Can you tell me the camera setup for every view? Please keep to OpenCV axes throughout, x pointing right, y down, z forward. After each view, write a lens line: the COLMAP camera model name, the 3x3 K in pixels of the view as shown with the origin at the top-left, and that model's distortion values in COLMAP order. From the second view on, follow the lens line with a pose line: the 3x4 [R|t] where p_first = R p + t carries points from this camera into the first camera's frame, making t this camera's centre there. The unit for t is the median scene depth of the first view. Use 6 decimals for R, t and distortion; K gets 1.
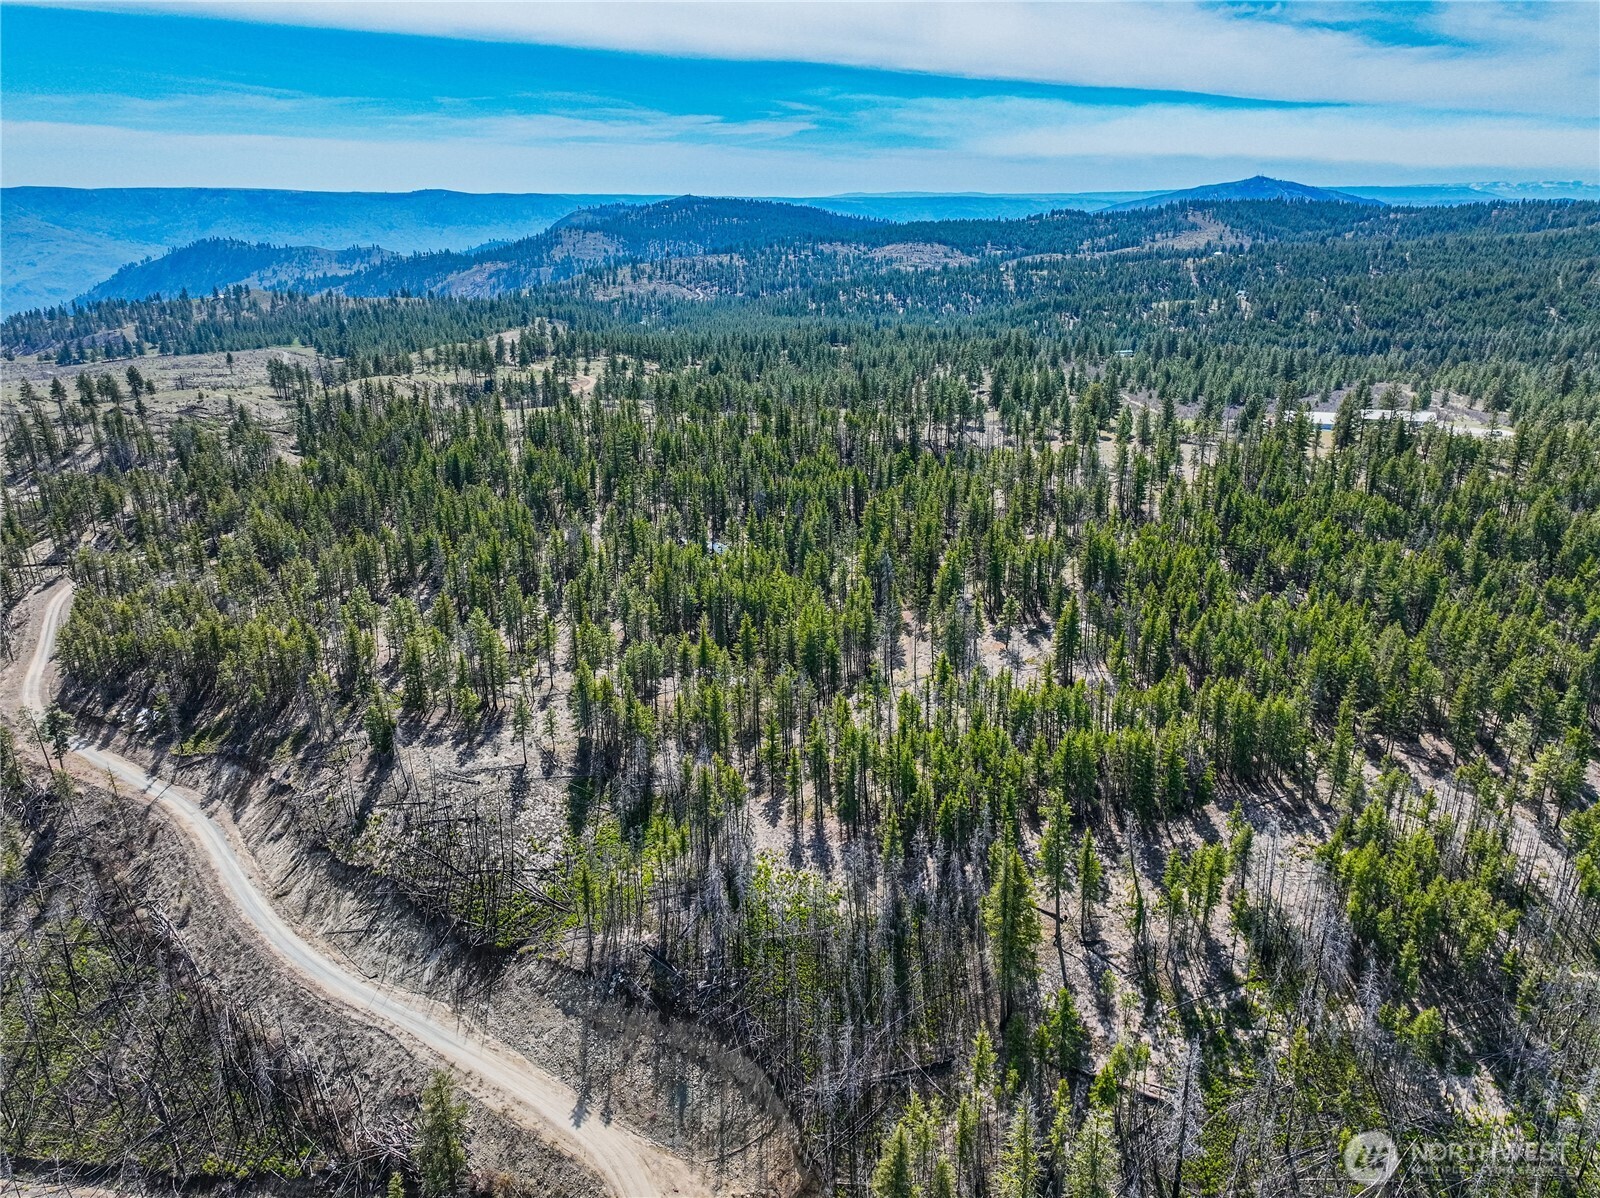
lens RADIAL K [[1114.9, 0, 805.1], [0, 1114.9, 615.2], [0, 0, 1]] dist [0.005002, 0.002880]
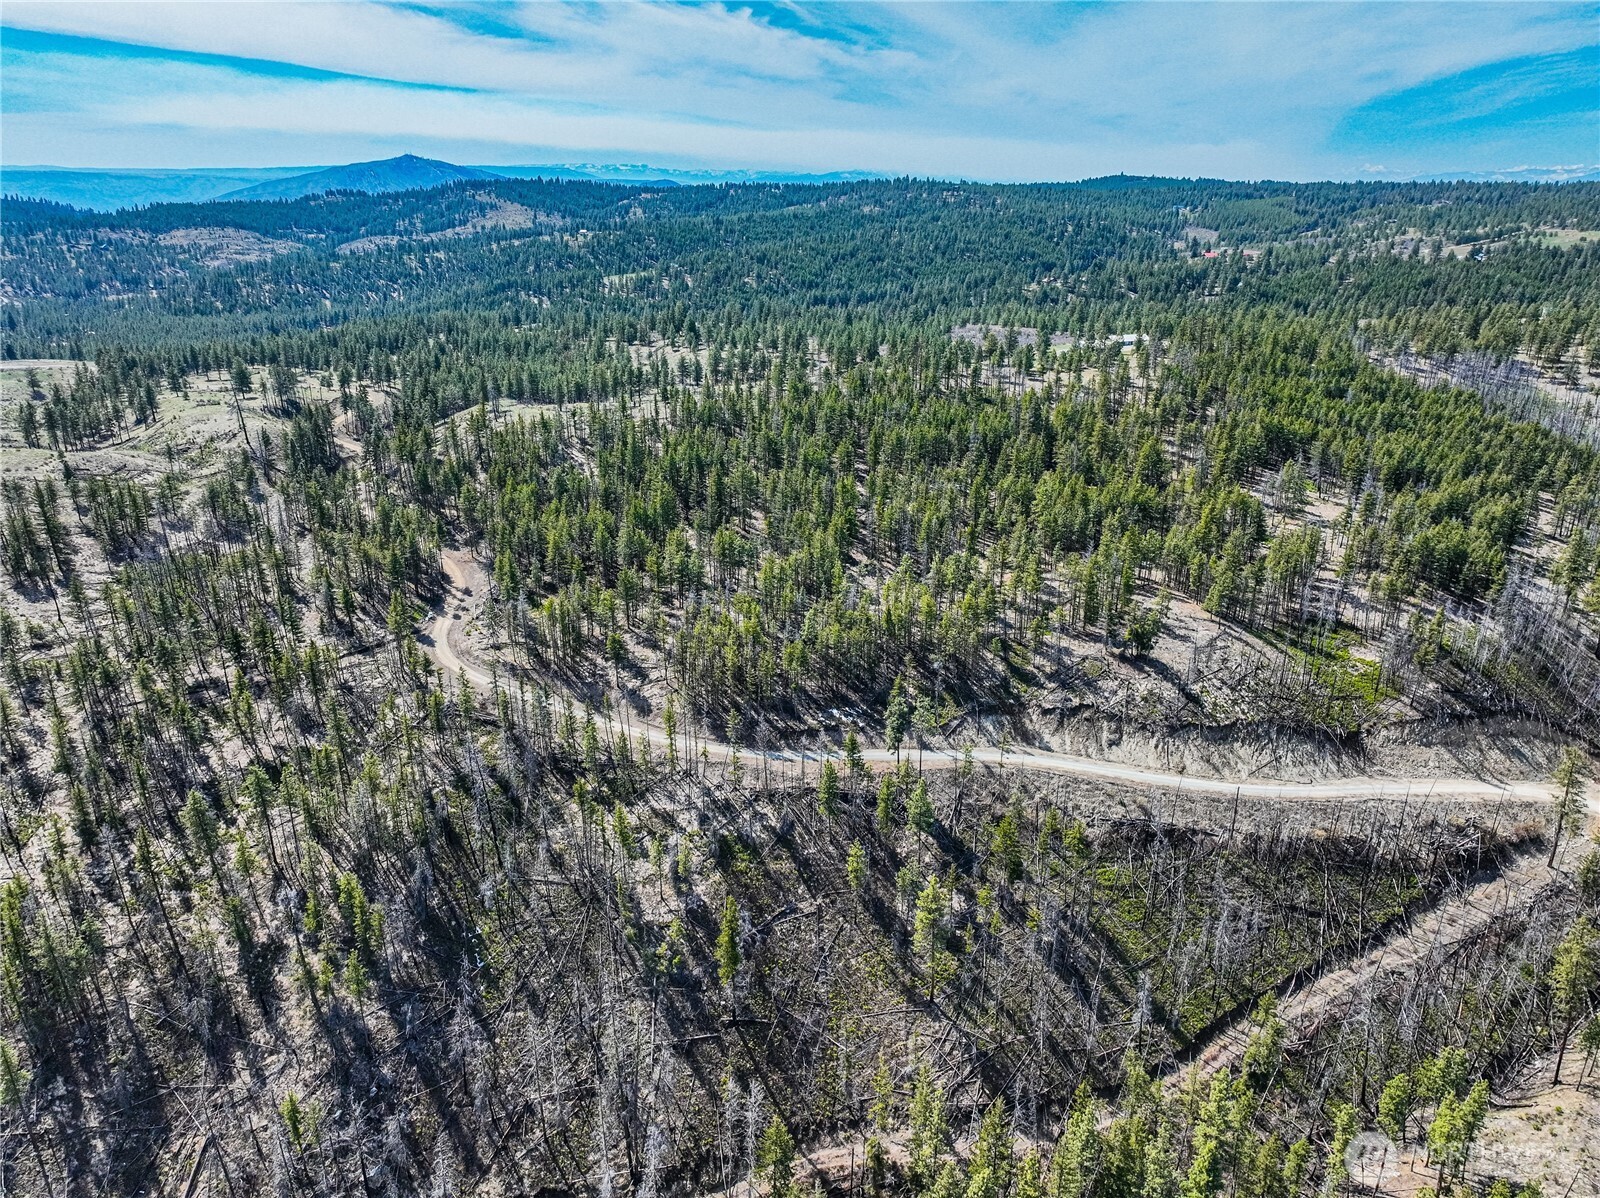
lens RADIAL K [[1121.9, 0, 804.3], [0, 1121.9, 601.4], [0, 0, 1]] dist [-0.006309, 0.022112]
pose [[0.760767, -0.224355, 0.609014, -1.339413], [0.220964, 0.971830, 0.081990, -0.109975], [-0.610253, 0.072195, 0.788910, 0.237901]]
